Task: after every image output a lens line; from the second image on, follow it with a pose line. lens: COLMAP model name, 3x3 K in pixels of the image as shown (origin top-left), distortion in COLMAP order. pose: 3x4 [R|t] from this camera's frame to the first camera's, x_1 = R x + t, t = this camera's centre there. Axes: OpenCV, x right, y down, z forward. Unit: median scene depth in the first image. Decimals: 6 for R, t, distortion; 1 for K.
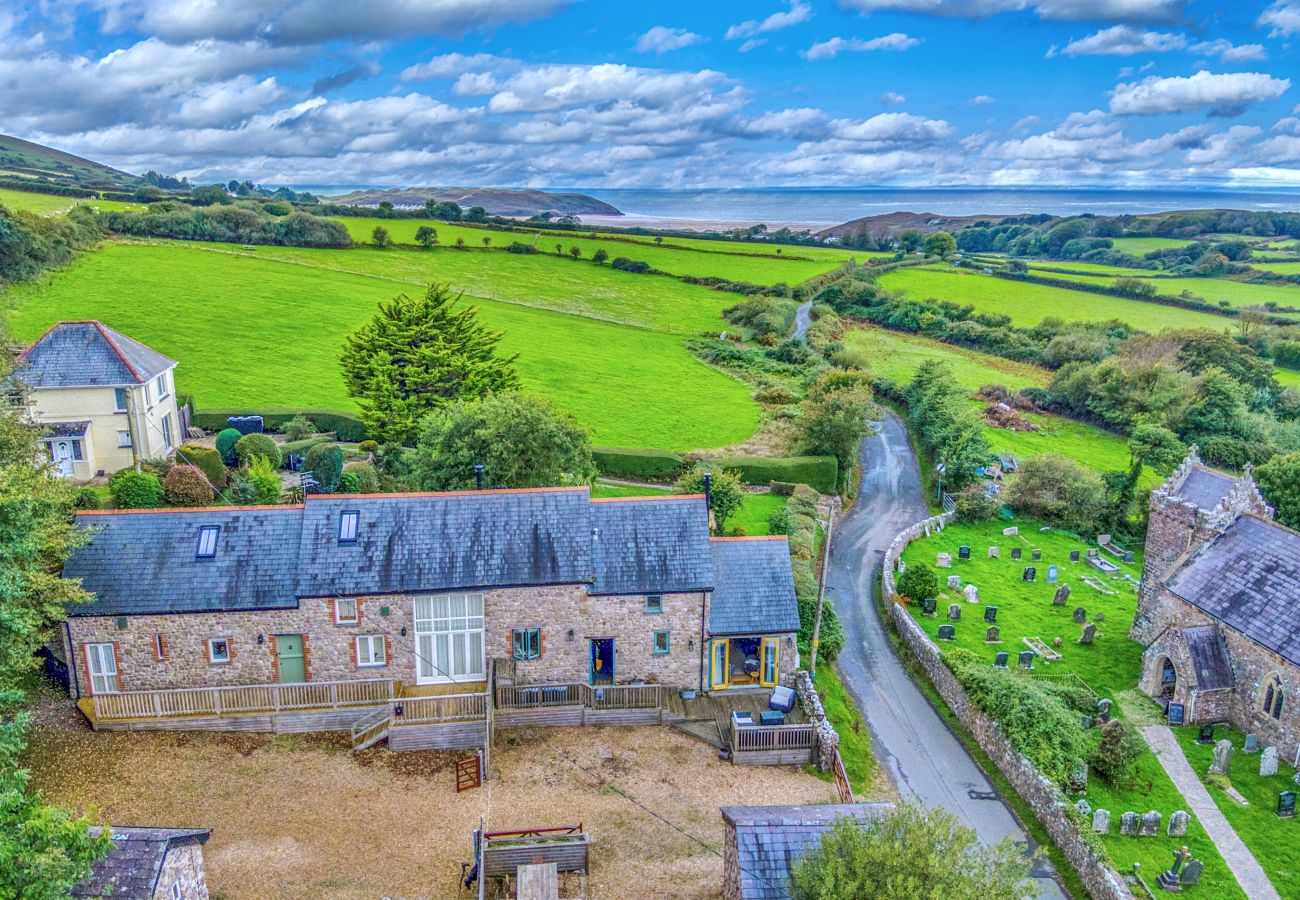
lens RADIAL K [[919.0, 0, 650.0], [0, 919.0, 450.0], [0, 0, 1]] dist [0.119135, -0.000519]
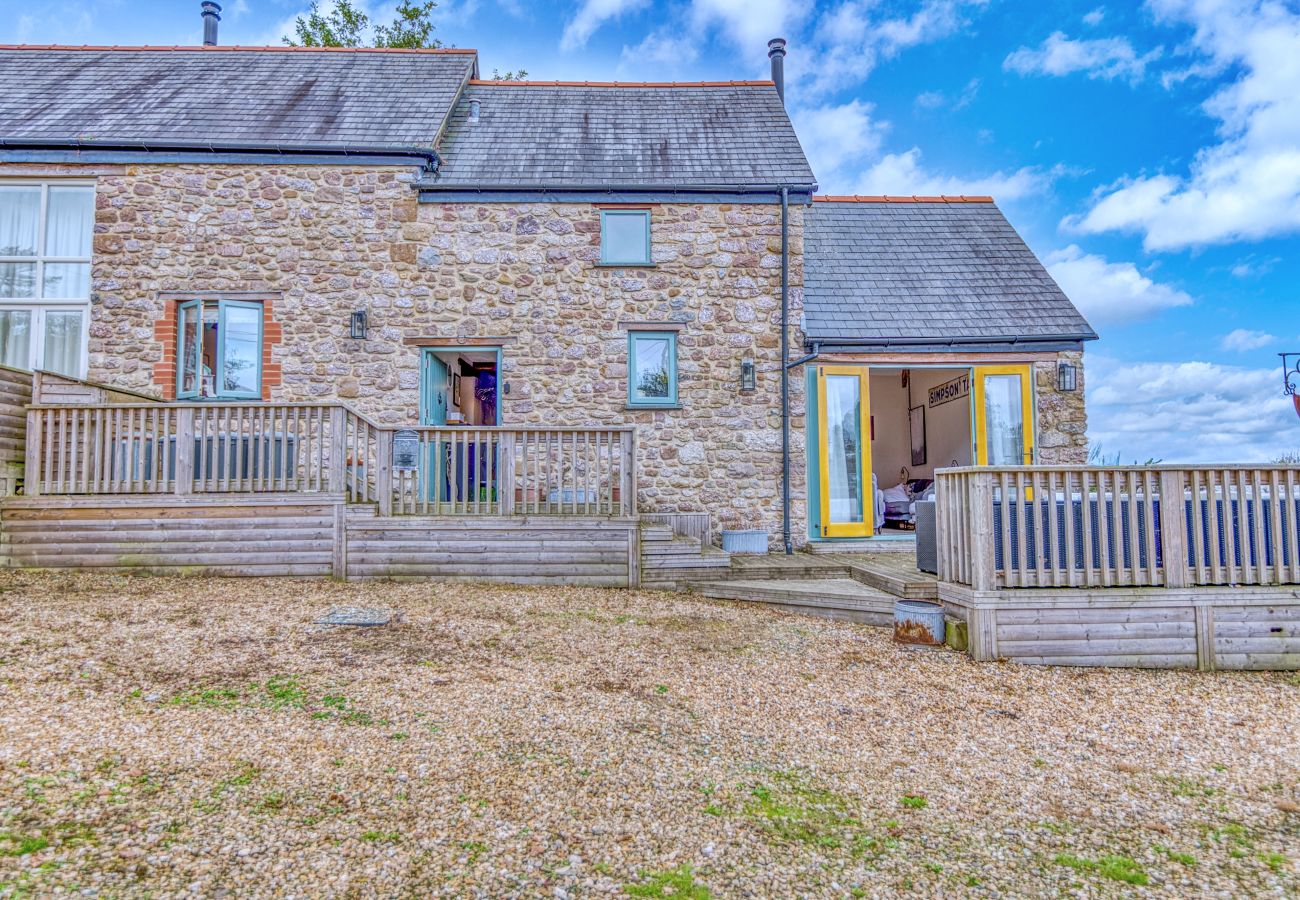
lens RADIAL K [[799.7, 0, 650.0], [0, 799.7, 450.0], [0, 0, 1]] dist [-0.004887, -0.001301]
pose [[0.996494, -0.020699, -0.081059, 0.033240], [-0.005538, 0.950463, -0.310787, 0.321955], [0.083477, 0.310146, 0.947017, 0.760844]]
